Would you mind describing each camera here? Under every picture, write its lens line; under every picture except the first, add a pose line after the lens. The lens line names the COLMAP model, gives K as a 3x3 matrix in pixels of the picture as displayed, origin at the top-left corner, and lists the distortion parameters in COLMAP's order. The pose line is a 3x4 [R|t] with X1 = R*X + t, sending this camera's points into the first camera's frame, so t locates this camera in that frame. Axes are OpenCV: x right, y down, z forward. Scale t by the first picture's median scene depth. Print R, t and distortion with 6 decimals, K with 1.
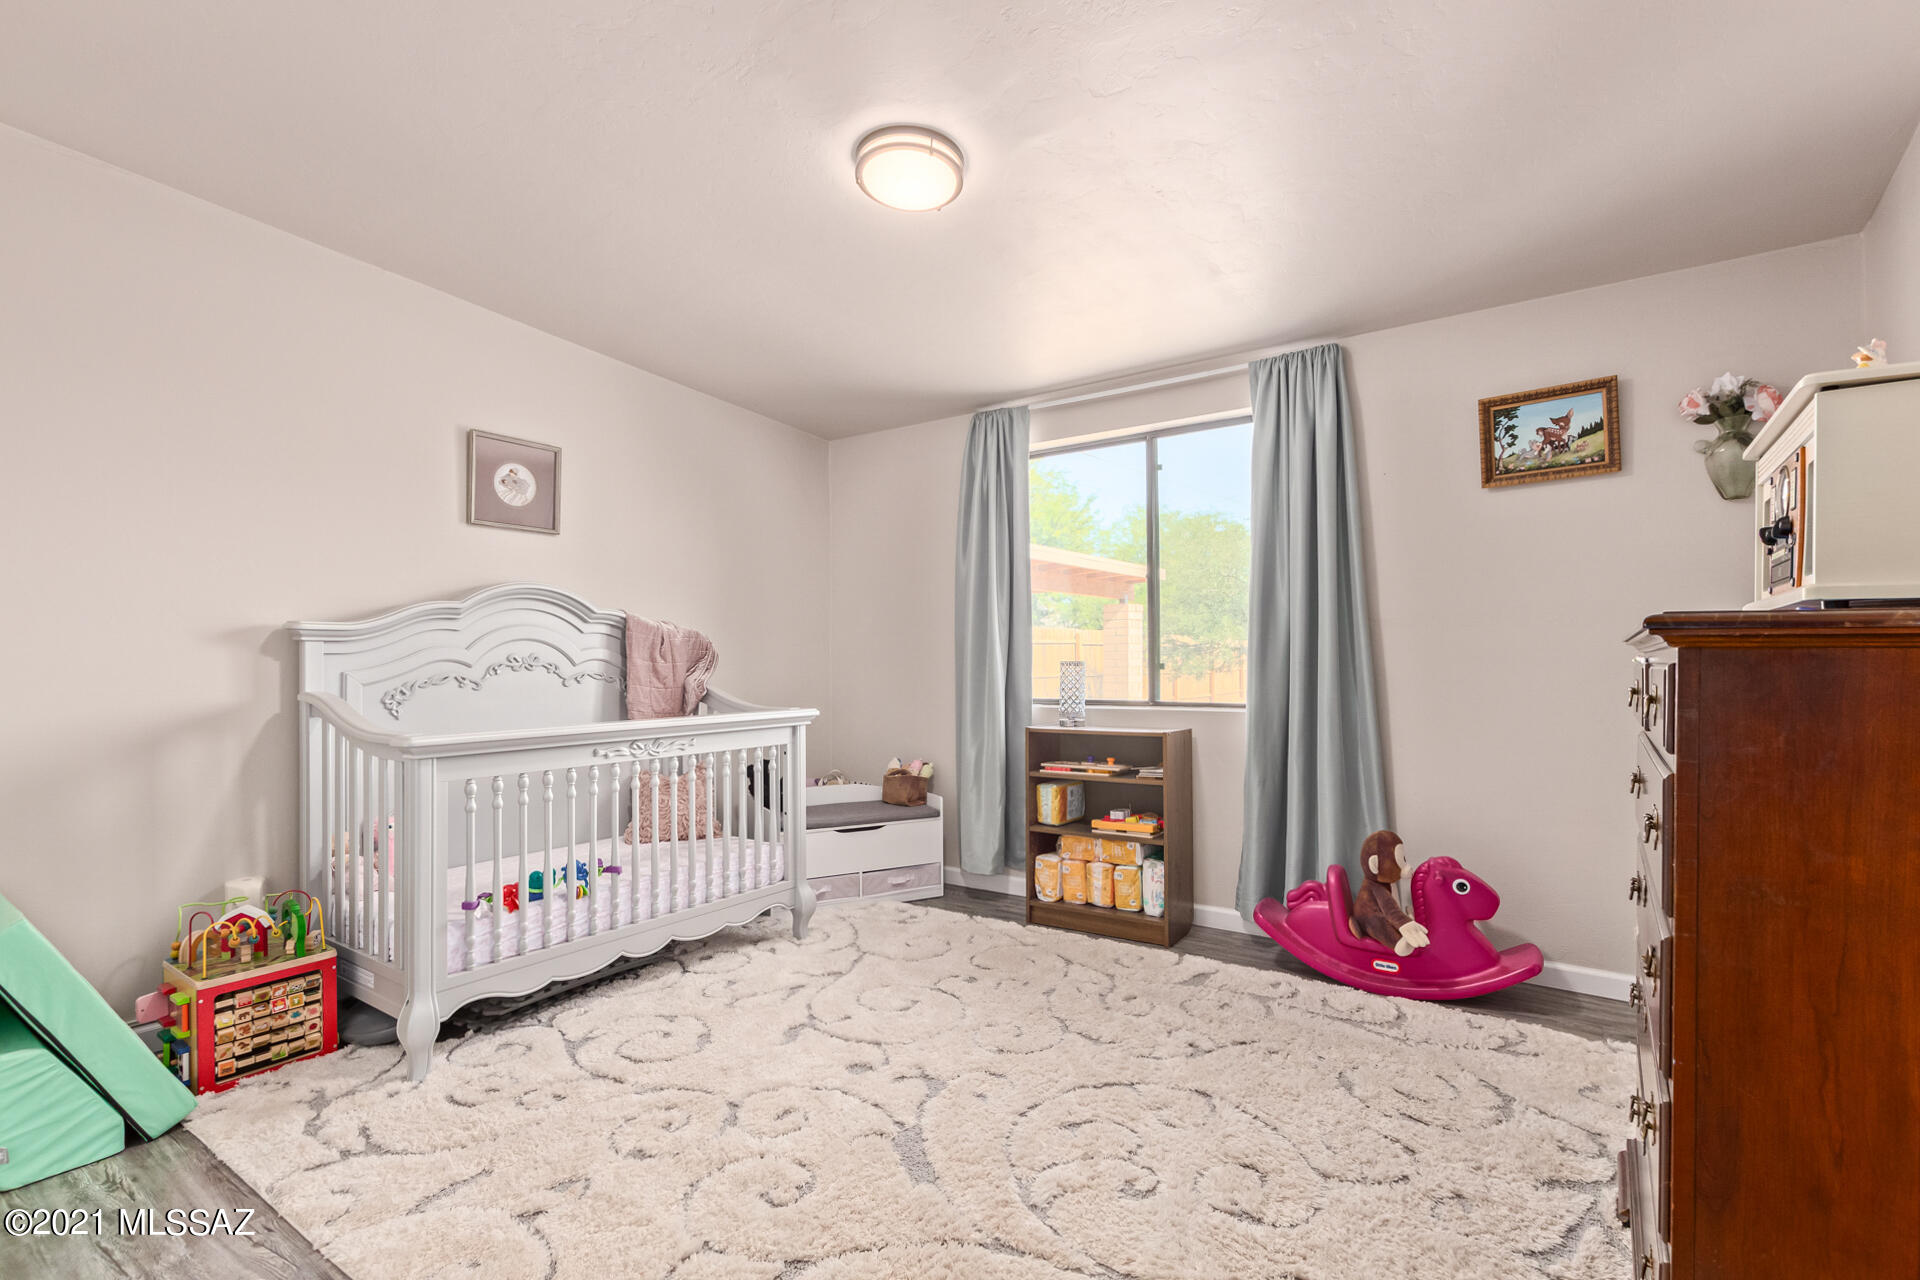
lens RADIAL K [[884.7, 0, 965.4], [0, 884.7, 652.1], [0, 0, 1]] dist [0.001485, 0.000092]
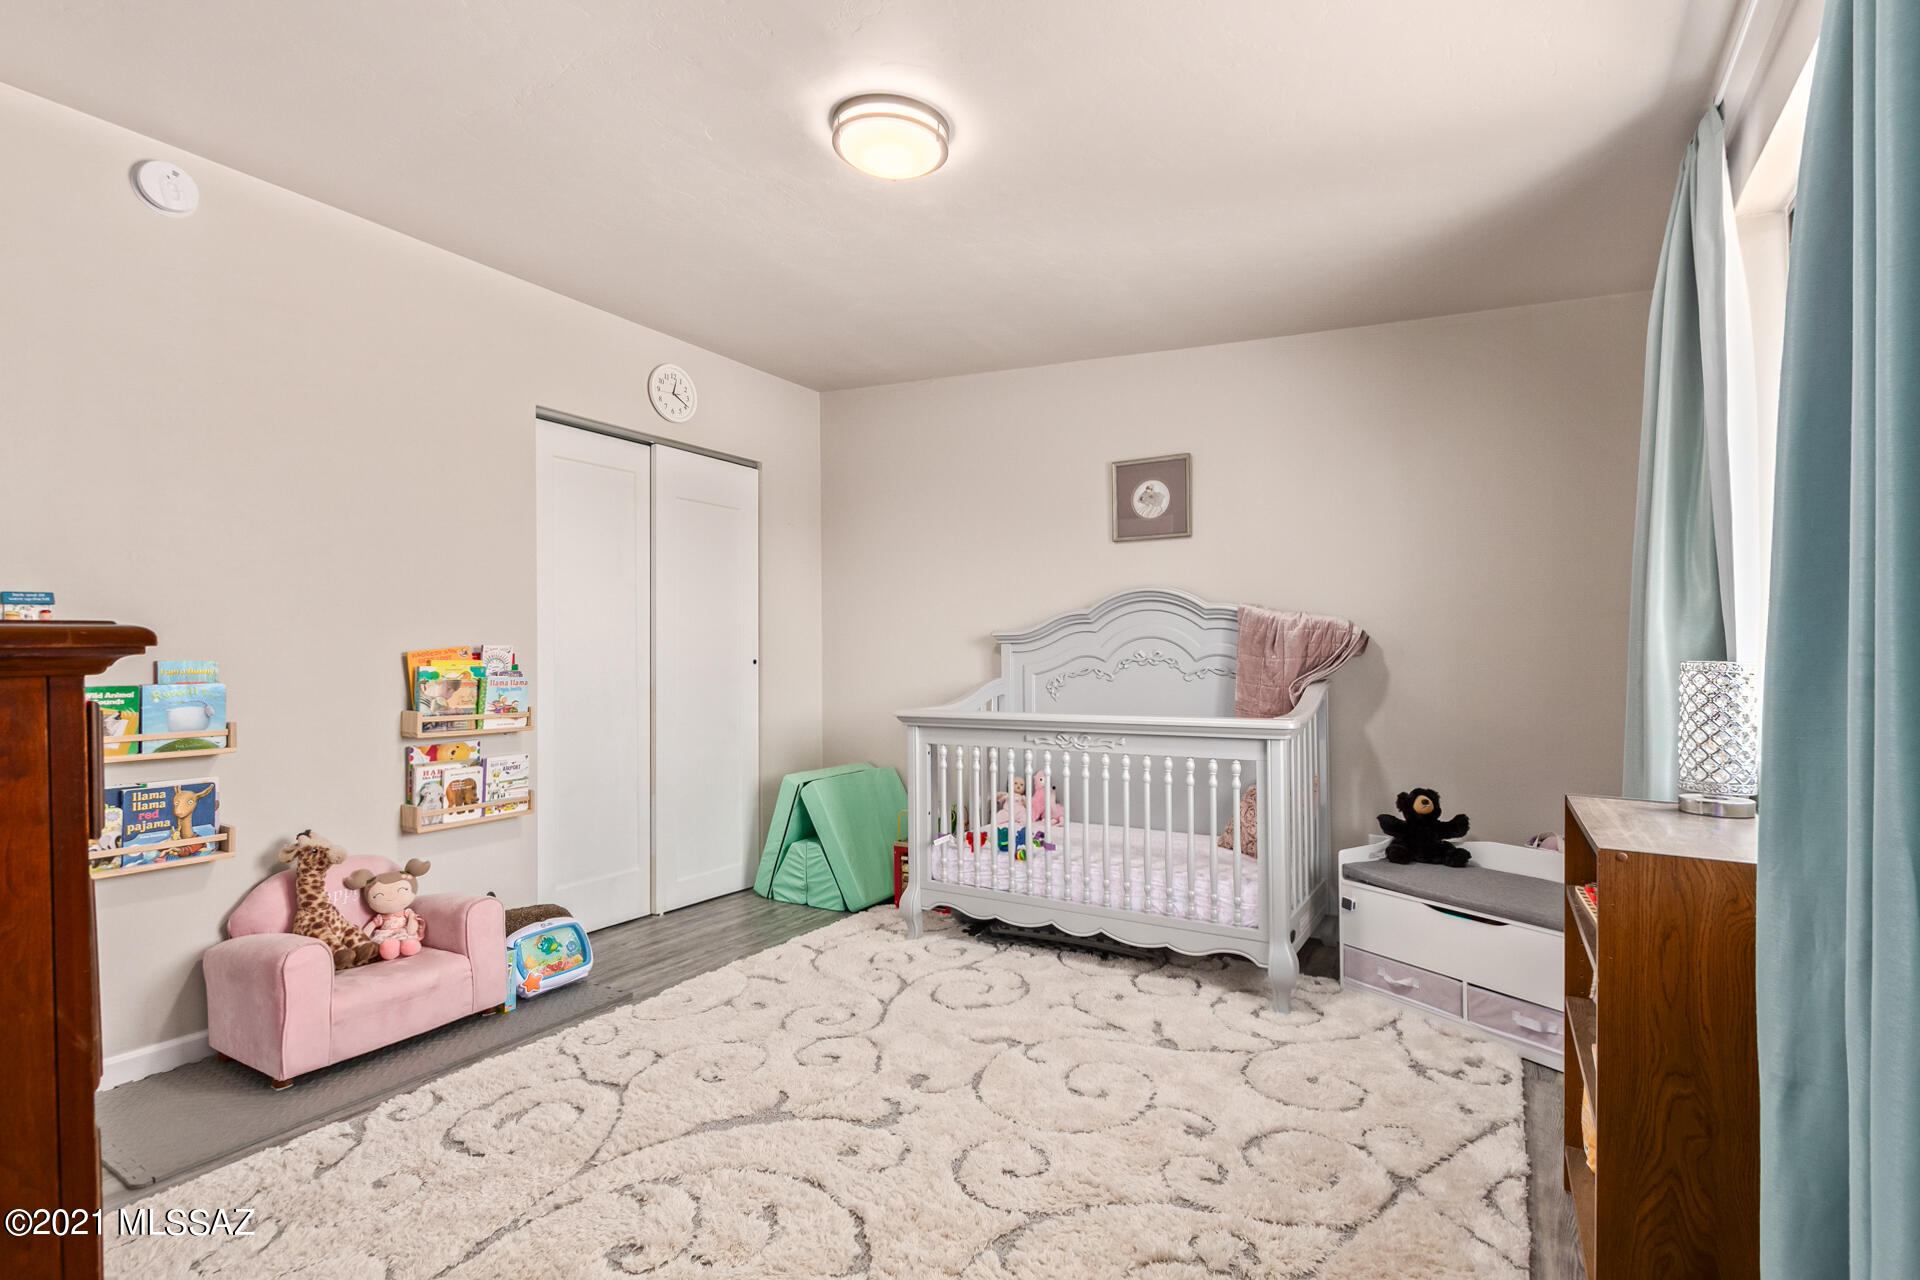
lens RADIAL K [[884.7, 0, 965.4], [0, 884.7, 652.1], [0, 0, 1]] dist [0.001485, 0.000092]
pose [[0.055666, 0.000592, -0.998449, 0.630748], [0.017970, 0.999837, 0.001595, -0.001618], [0.998288, -0.018031, 0.055647, 0.740240]]
